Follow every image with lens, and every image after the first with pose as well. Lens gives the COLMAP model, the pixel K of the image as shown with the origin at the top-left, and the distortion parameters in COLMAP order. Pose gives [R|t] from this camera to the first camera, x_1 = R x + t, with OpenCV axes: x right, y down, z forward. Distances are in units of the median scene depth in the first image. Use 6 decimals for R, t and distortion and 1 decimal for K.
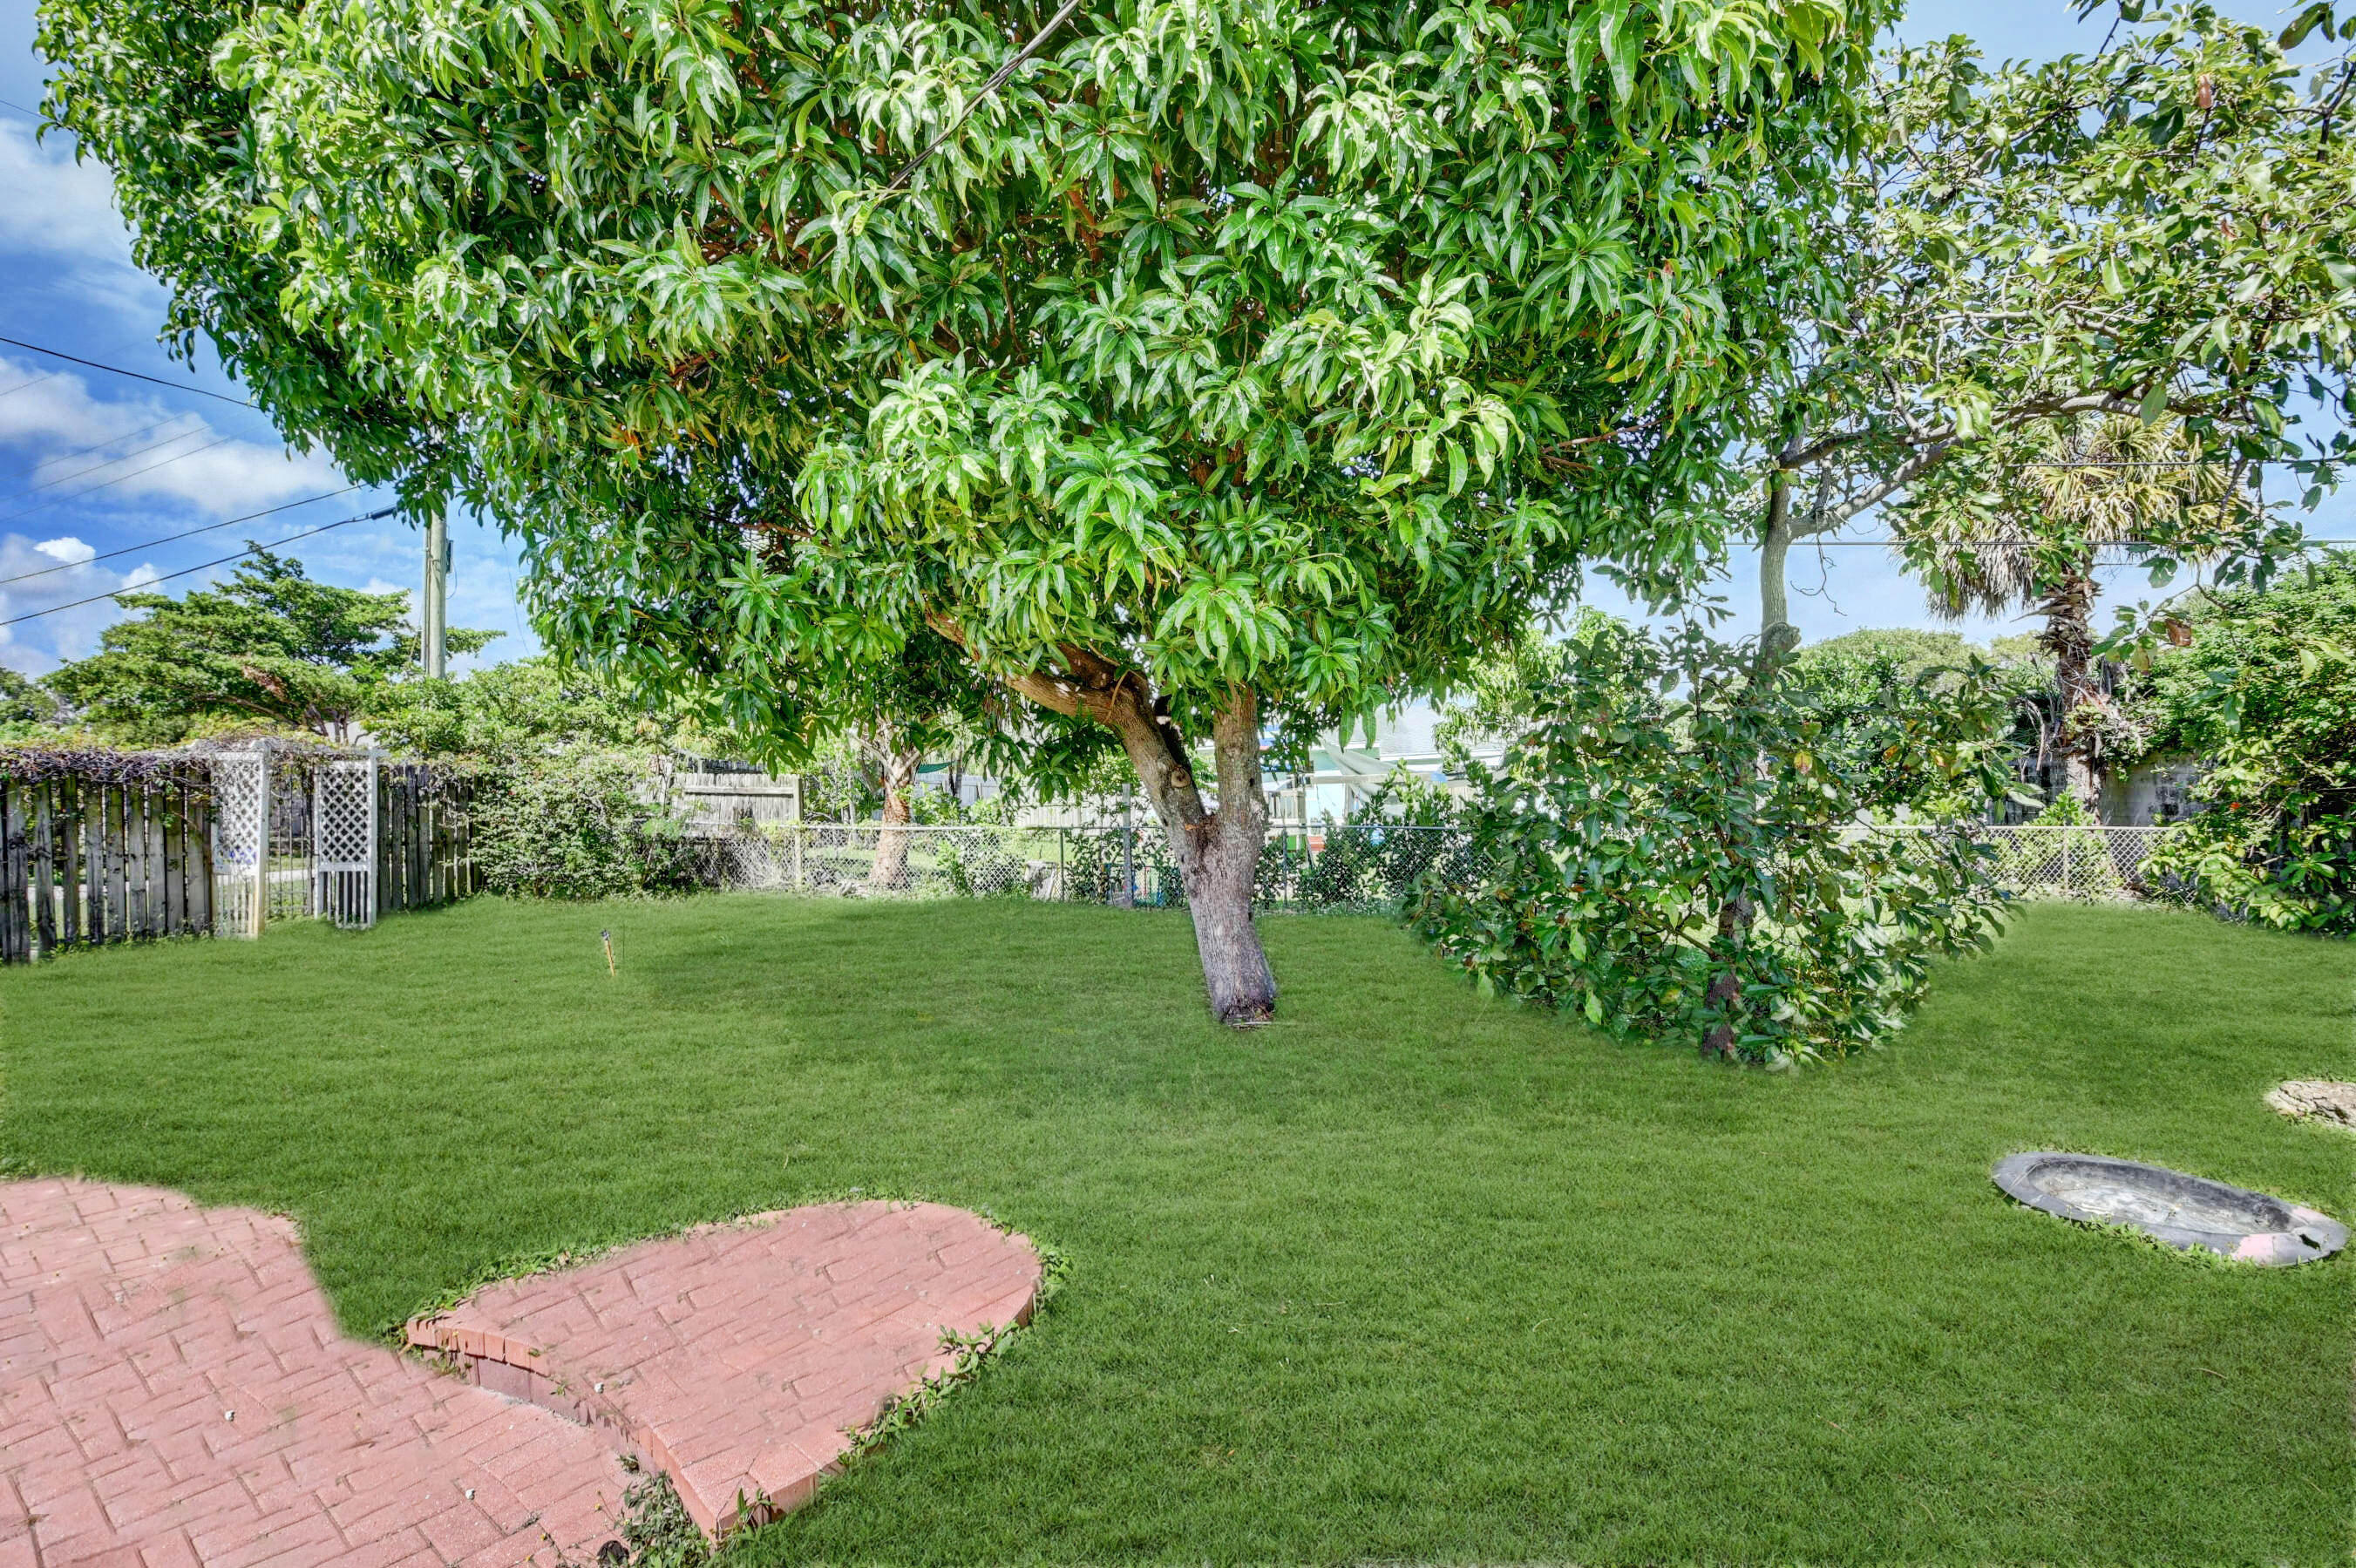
lens RADIAL K [[1048.3, 0, 1178.0], [0, 1048.3, 784.0], [0, 0, 1]] dist [0.008232, -0.023402]
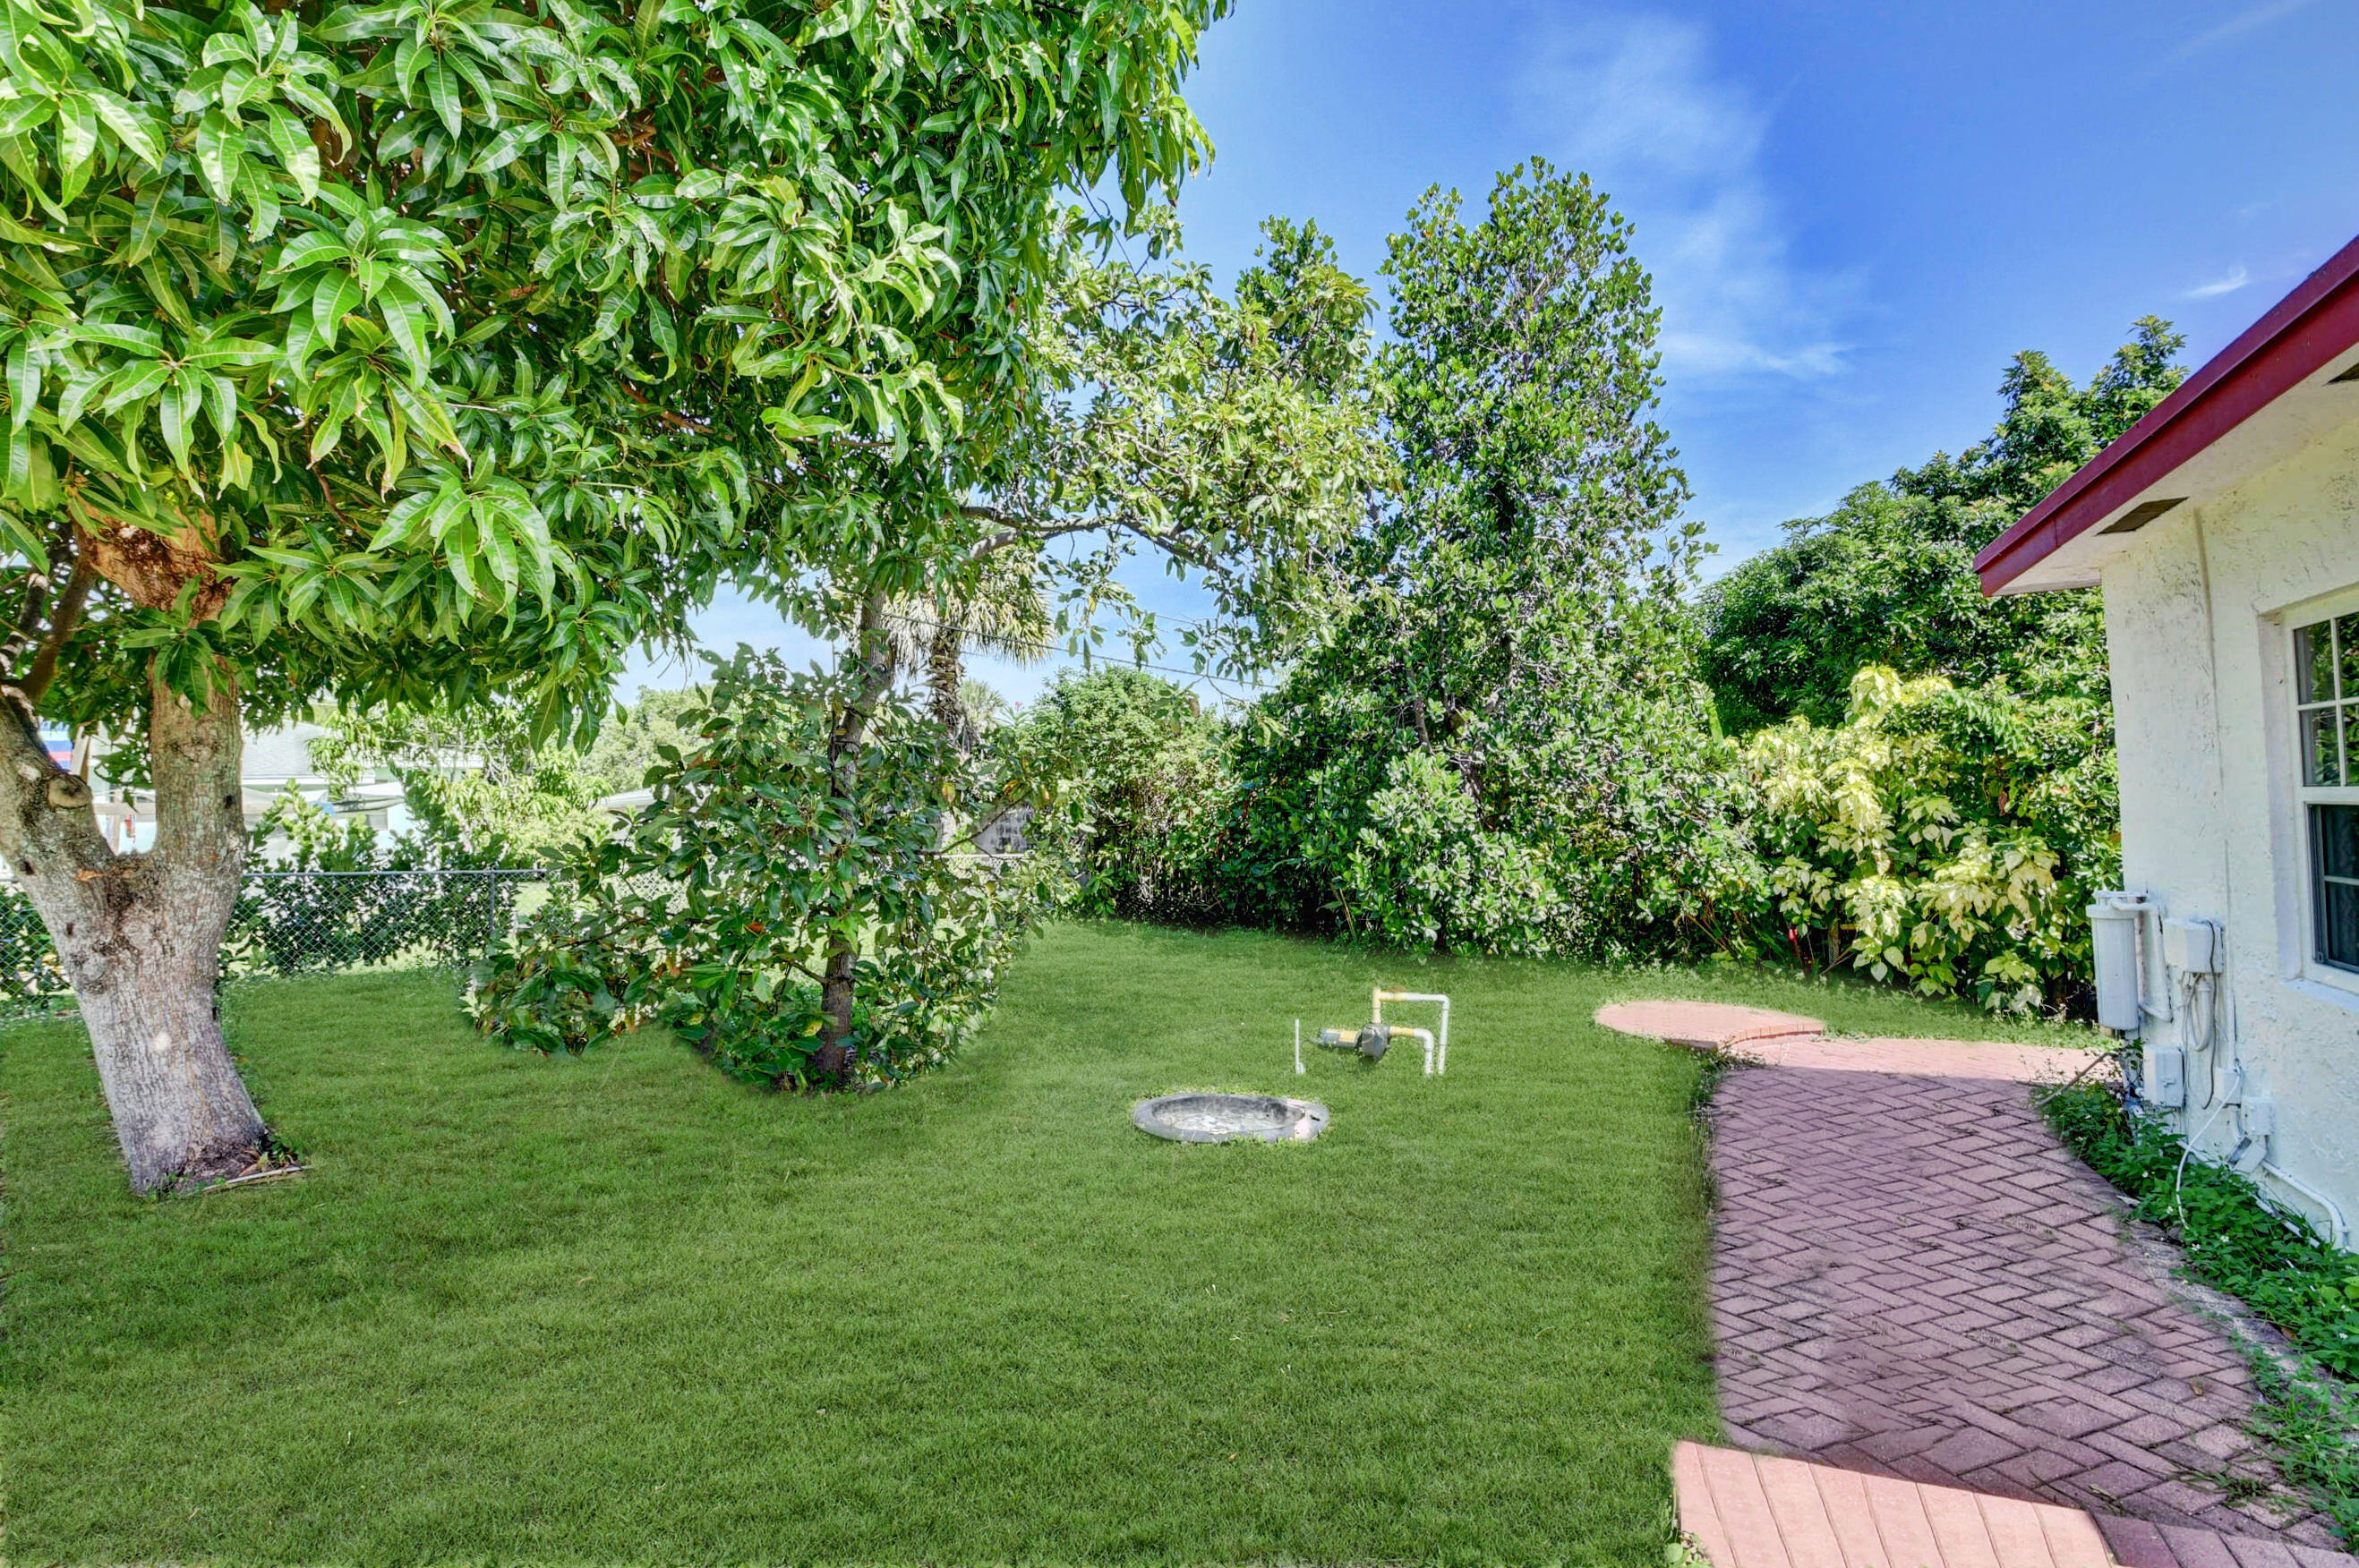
lens RADIAL K [[1049.5, 0, 1179.5], [0, 1049.5, 784.0], [0, 0, 1]] dist [0.008232, -0.023402]
pose [[0.534488, 0.035626, 0.844425, -0.297484], [-0.003269, 0.999191, -0.040086, 0.019003], [-0.845170, 0.018665, 0.534172, 0.308814]]
